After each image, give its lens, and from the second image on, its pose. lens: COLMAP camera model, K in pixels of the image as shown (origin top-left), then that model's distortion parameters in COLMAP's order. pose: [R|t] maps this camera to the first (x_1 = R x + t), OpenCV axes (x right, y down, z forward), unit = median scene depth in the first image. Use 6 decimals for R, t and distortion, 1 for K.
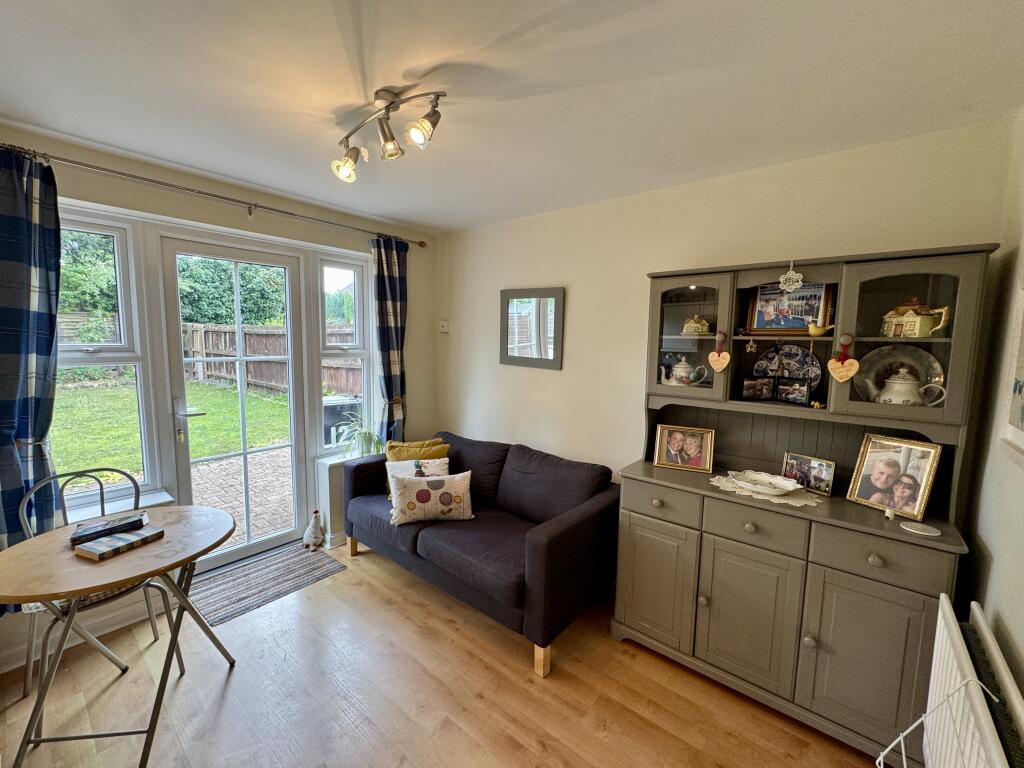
lens RADIAL K [[419.3, 0, 512.0], [0, 419.3, 384.0], [0, 0, 1]] dist [0.000024, 0.000129]
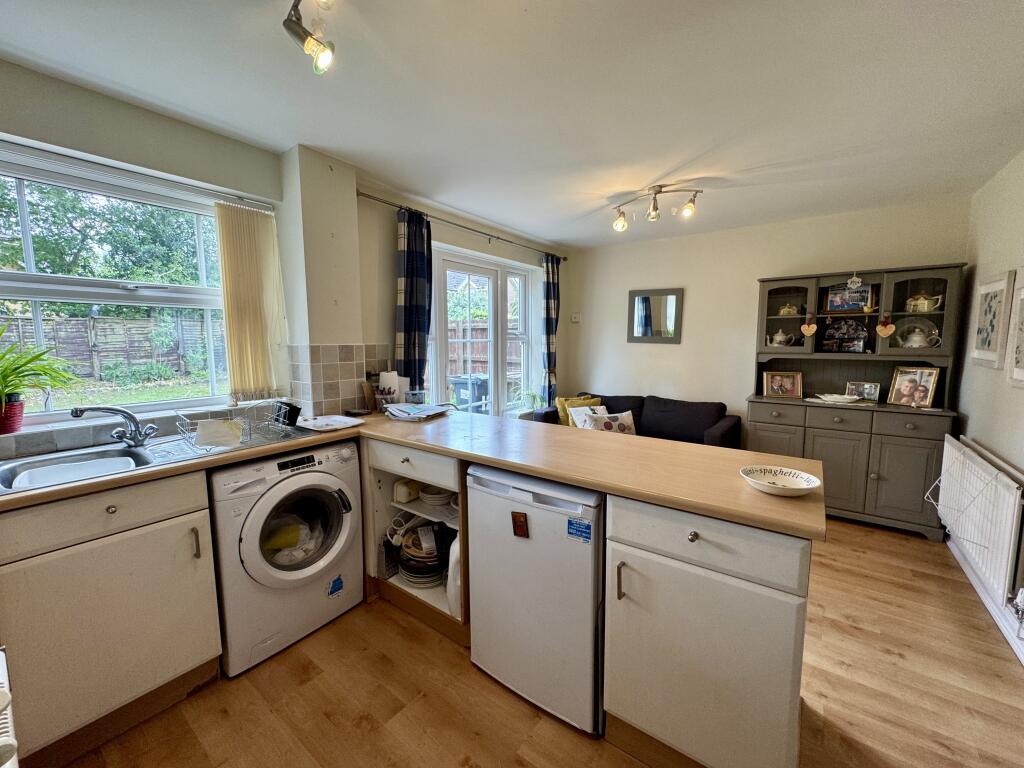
lens RADIAL K [[407.5, 0, 512.0], [0, 407.5, 384.0], [0, 0, 1]] dist [-0.000397, 0.000061]
pose [[0.998433, -0.028054, 0.048427, -0.850738], [0.027890, 0.999603, 0.004065, 0.133485], [-0.048522, -0.002708, 0.998818, -0.637458]]
